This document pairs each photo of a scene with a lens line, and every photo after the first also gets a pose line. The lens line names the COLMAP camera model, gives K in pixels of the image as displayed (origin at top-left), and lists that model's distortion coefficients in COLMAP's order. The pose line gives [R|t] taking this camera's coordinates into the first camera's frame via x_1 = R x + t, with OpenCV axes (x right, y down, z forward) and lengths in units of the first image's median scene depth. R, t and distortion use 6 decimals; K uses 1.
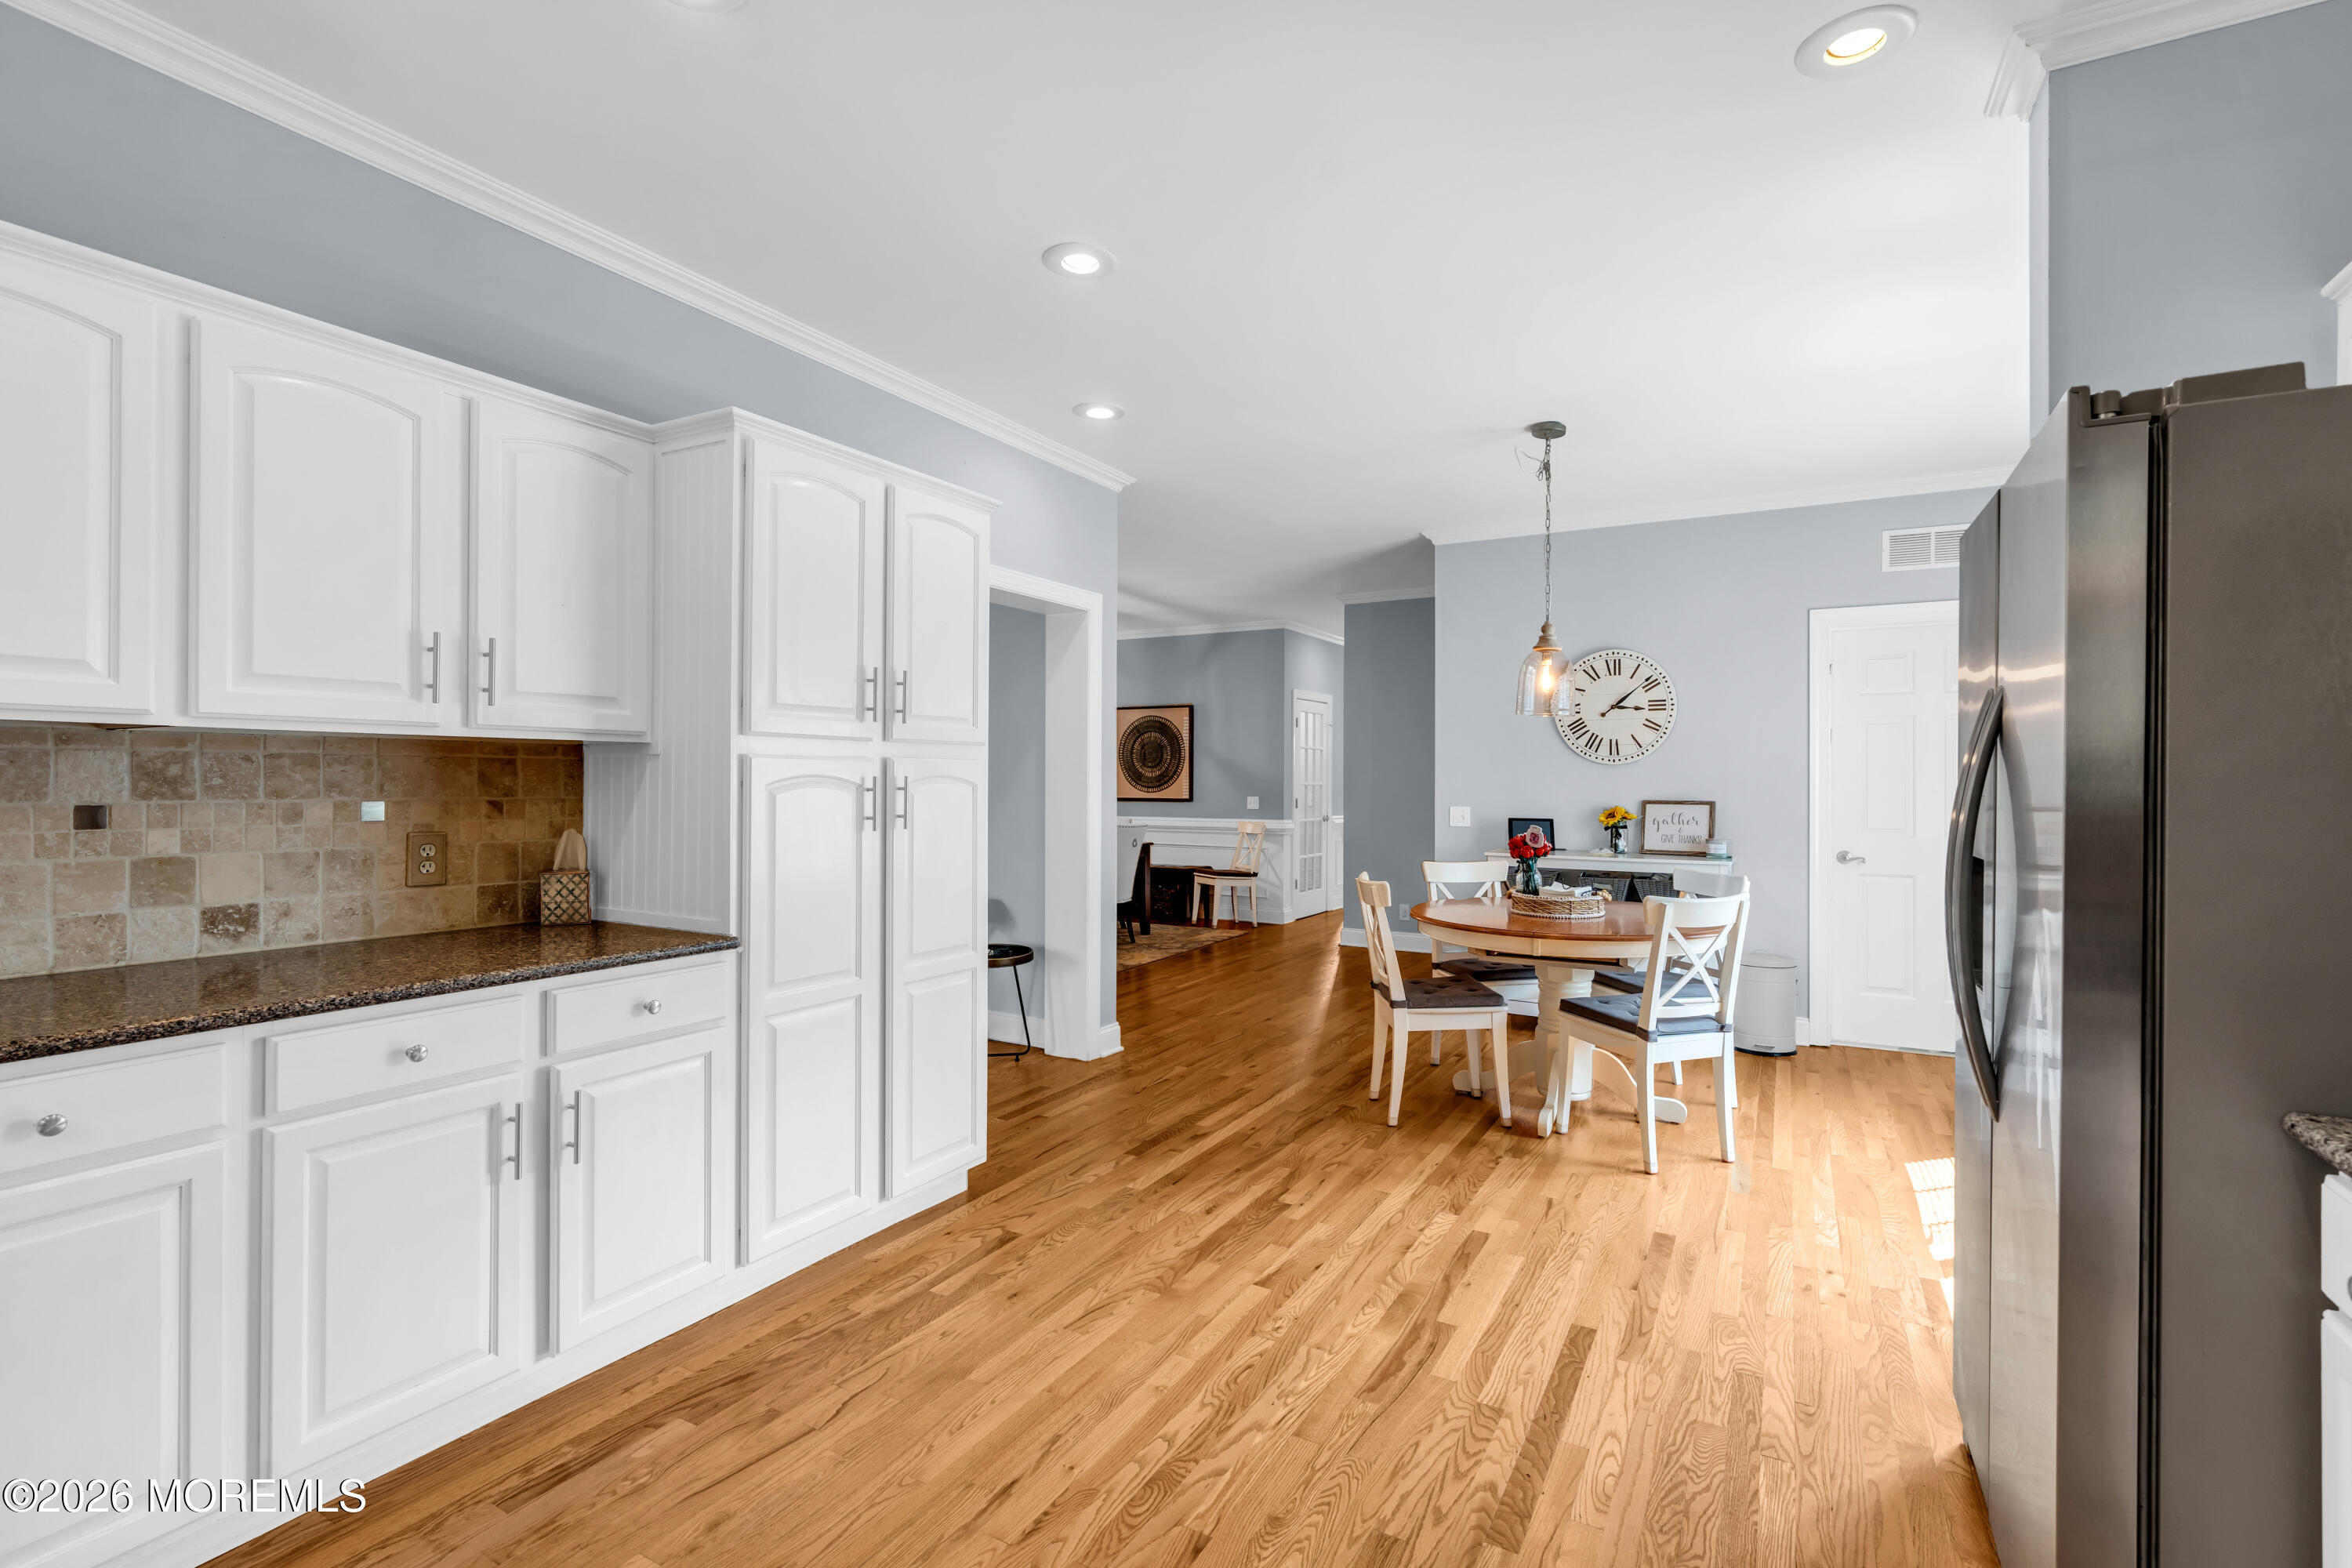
lens RADIAL K [[1069.6, 0, 1173.5], [0, 1069.6, 777.6], [0, 0, 1]] dist [0.000924, -0.000008]
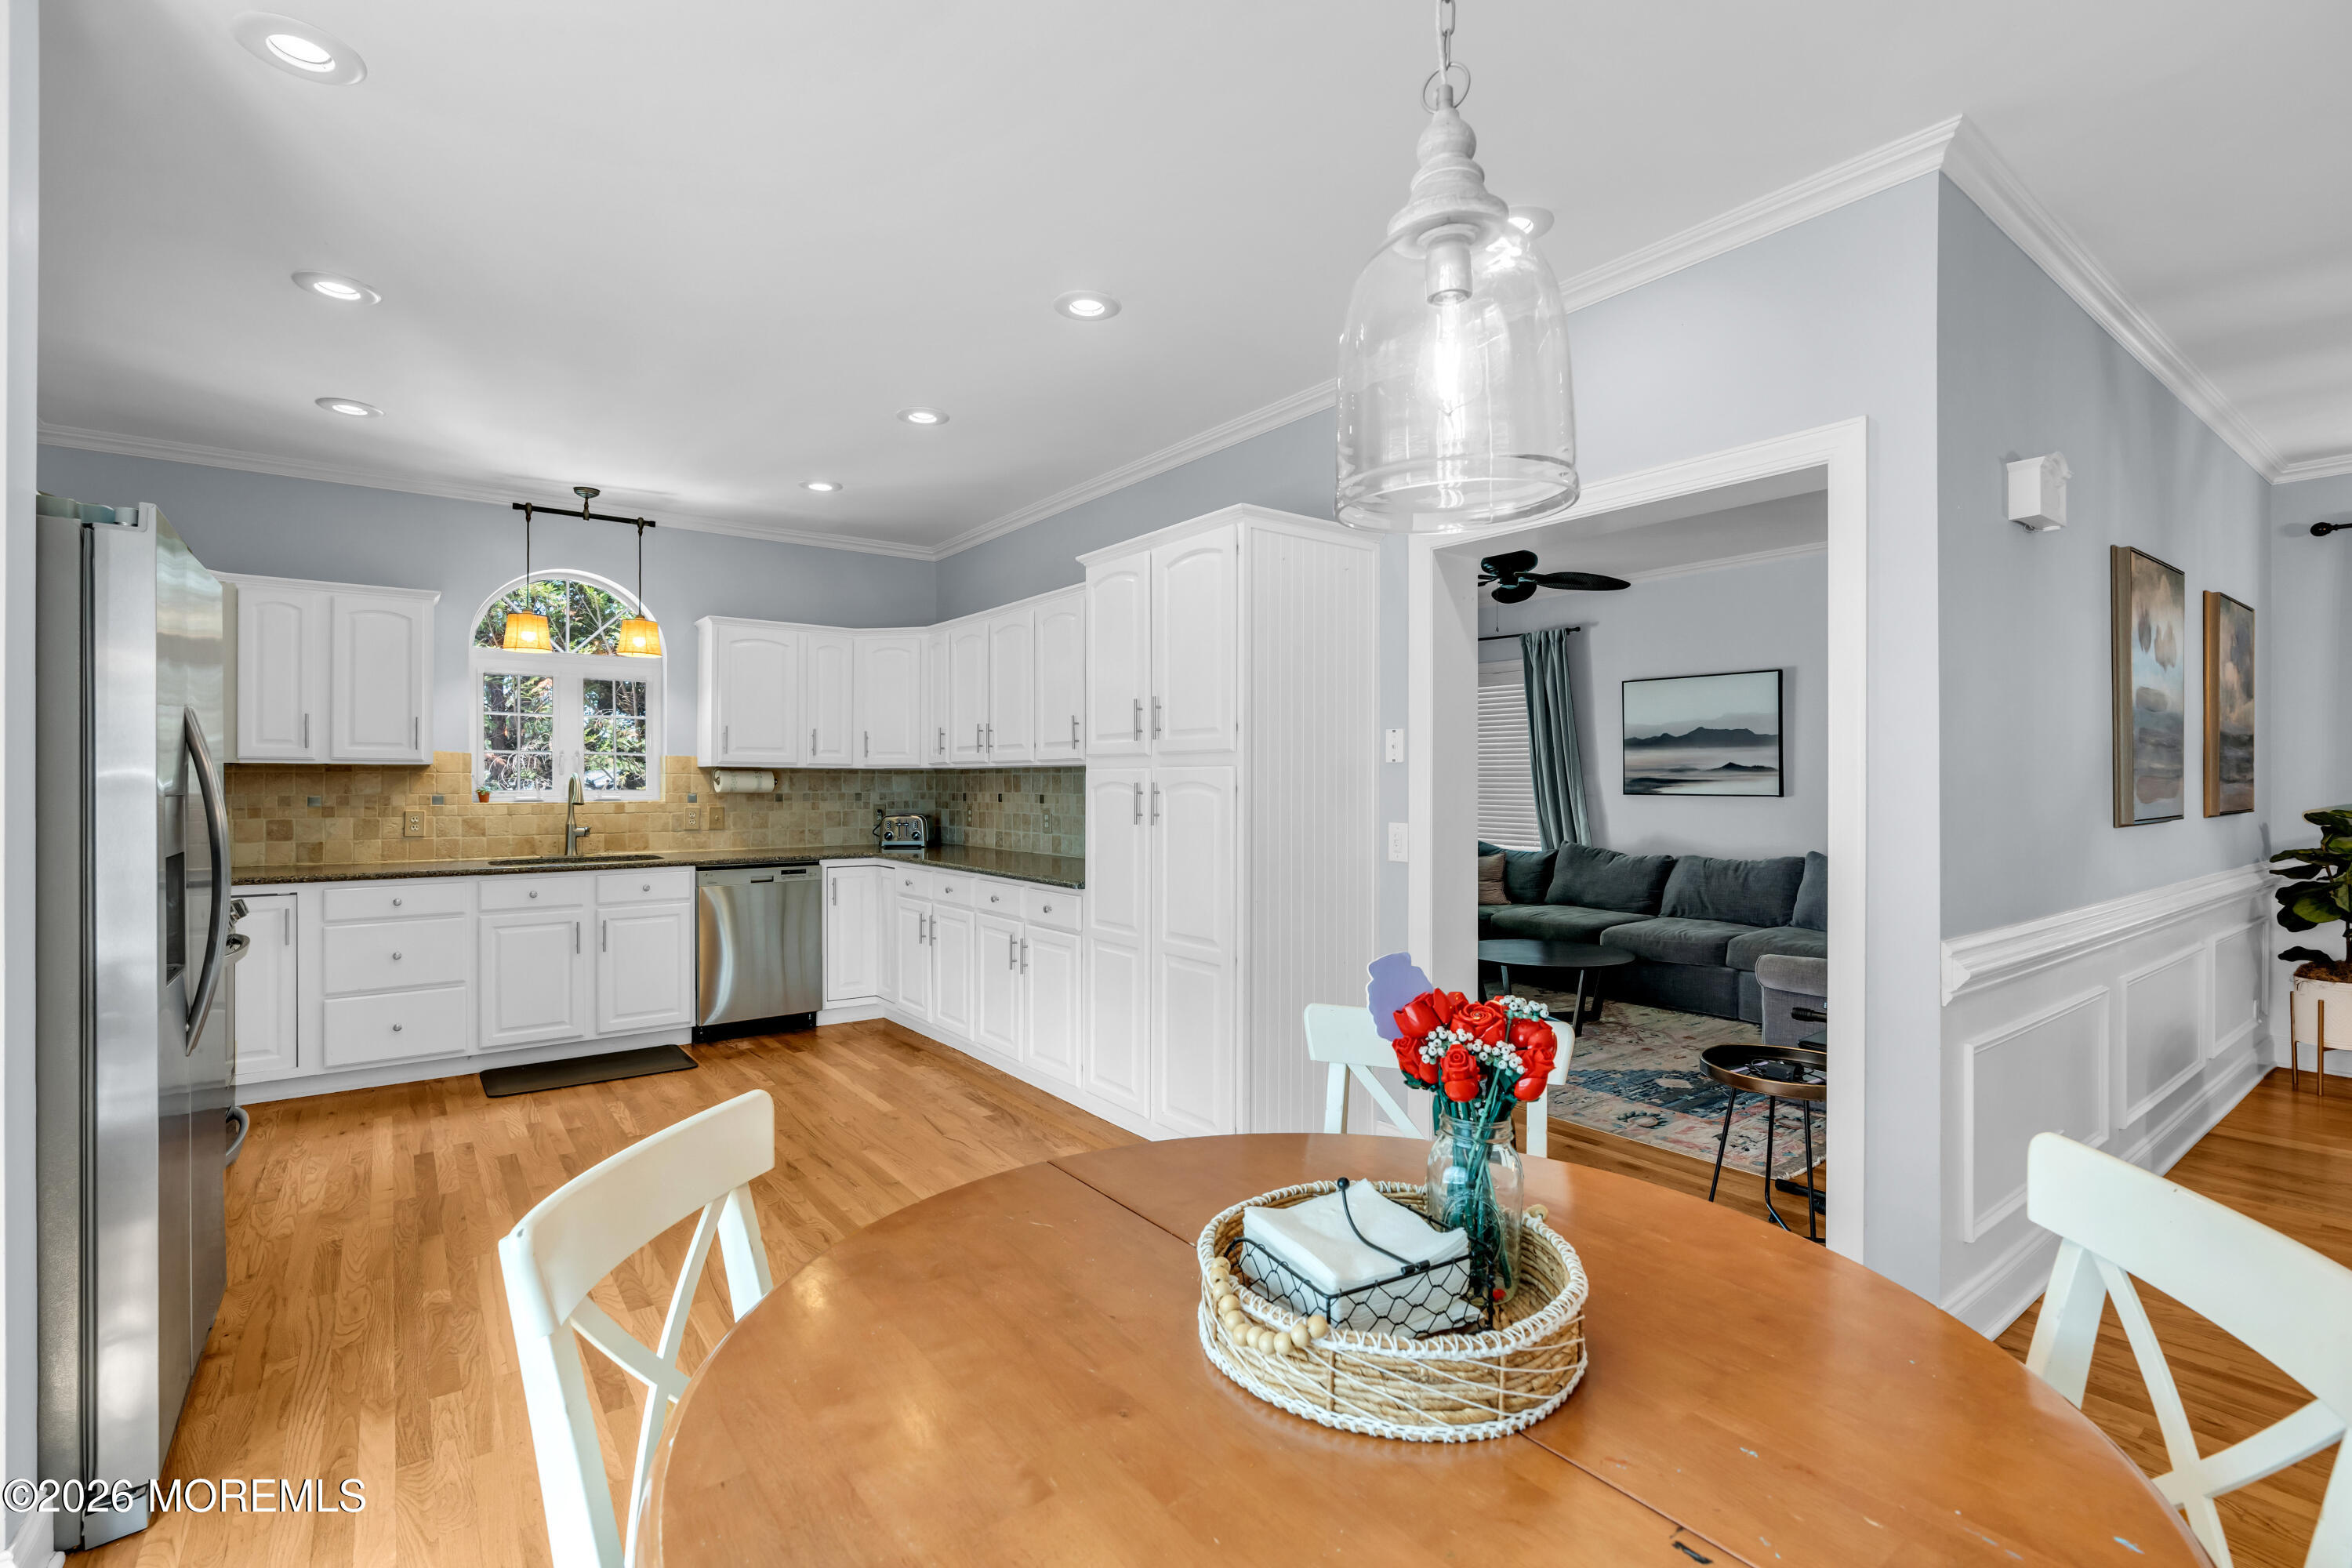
lens RADIAL K [[1069.6, 0, 1174.0], [0, 1069.6, 783.7], [0, 0, 1]] dist [0.000924, -0.000008]
pose [[-0.382291, -0.005614, -0.924025, 1.220592], [-0.005134, 0.999979, -0.003952, 0.008617], [0.924028, 0.003234, -0.382312, 2.069704]]
